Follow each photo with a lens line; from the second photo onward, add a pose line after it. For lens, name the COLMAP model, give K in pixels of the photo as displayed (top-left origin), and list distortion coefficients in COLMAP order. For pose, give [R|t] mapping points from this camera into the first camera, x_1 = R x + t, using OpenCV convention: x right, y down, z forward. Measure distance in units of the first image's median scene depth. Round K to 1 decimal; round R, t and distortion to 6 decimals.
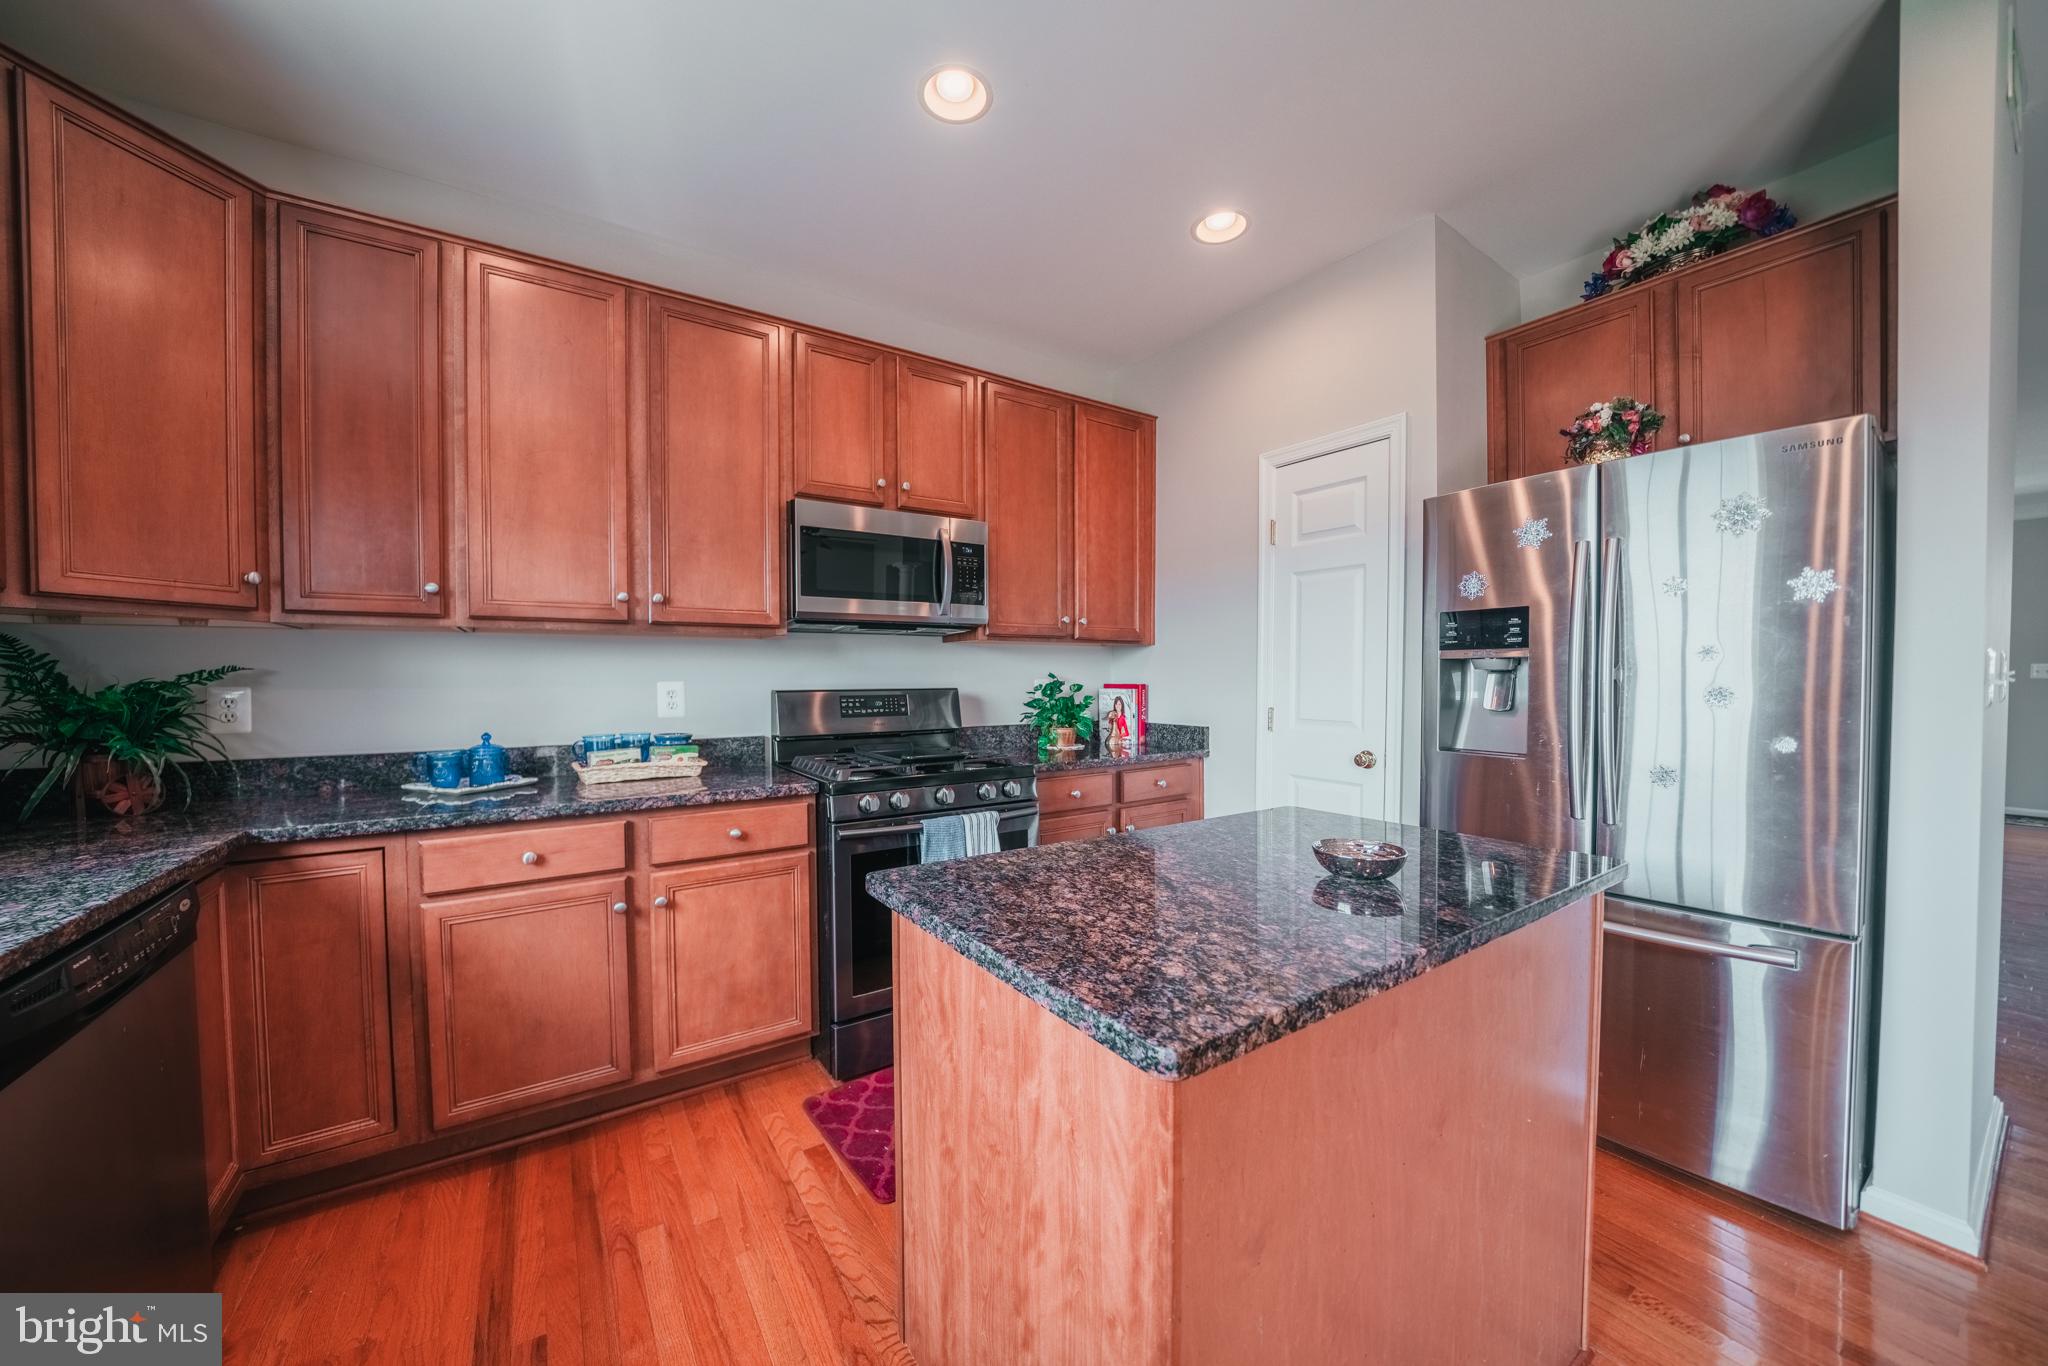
lens RADIAL K [[715.0, 0, 999.3], [0, 715.0, 691.9], [0, 0, 1]] dist [-0.022551, 0.001623]
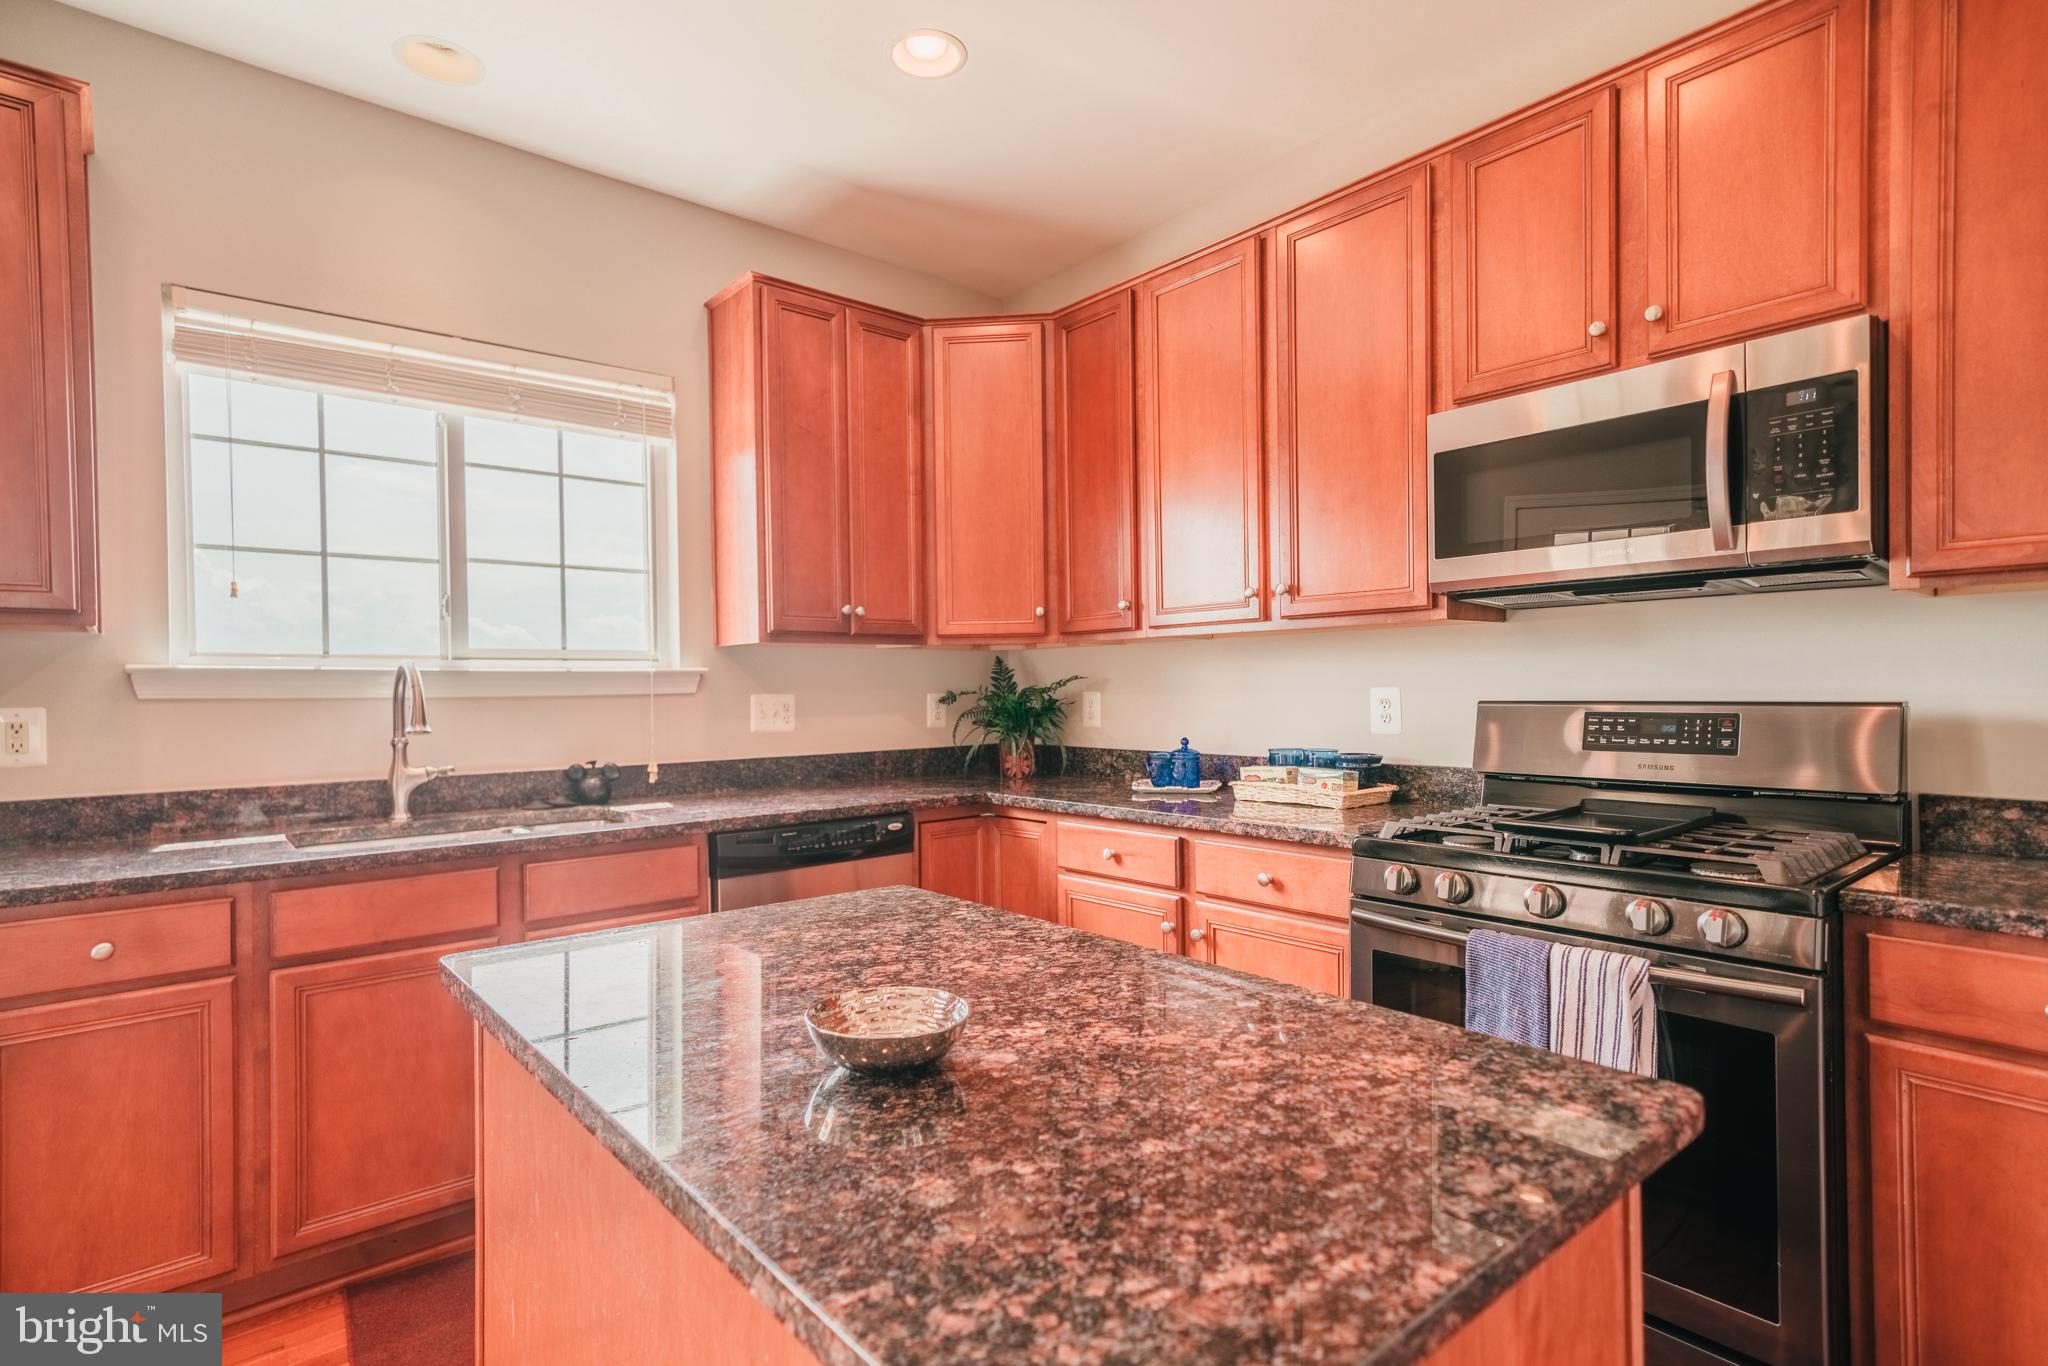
lens RADIAL K [[1015.7, 0, 990.5], [0, 1015.7, 695.0], [0, 0, 1]] dist [0.018165, 0.000796]
pose [[0.115641, 0.009711, -0.993244, 0.689654], [-0.008510, 0.999925, 0.008786, -0.014137], [0.993255, 0.007437, 0.115715, 0.531324]]
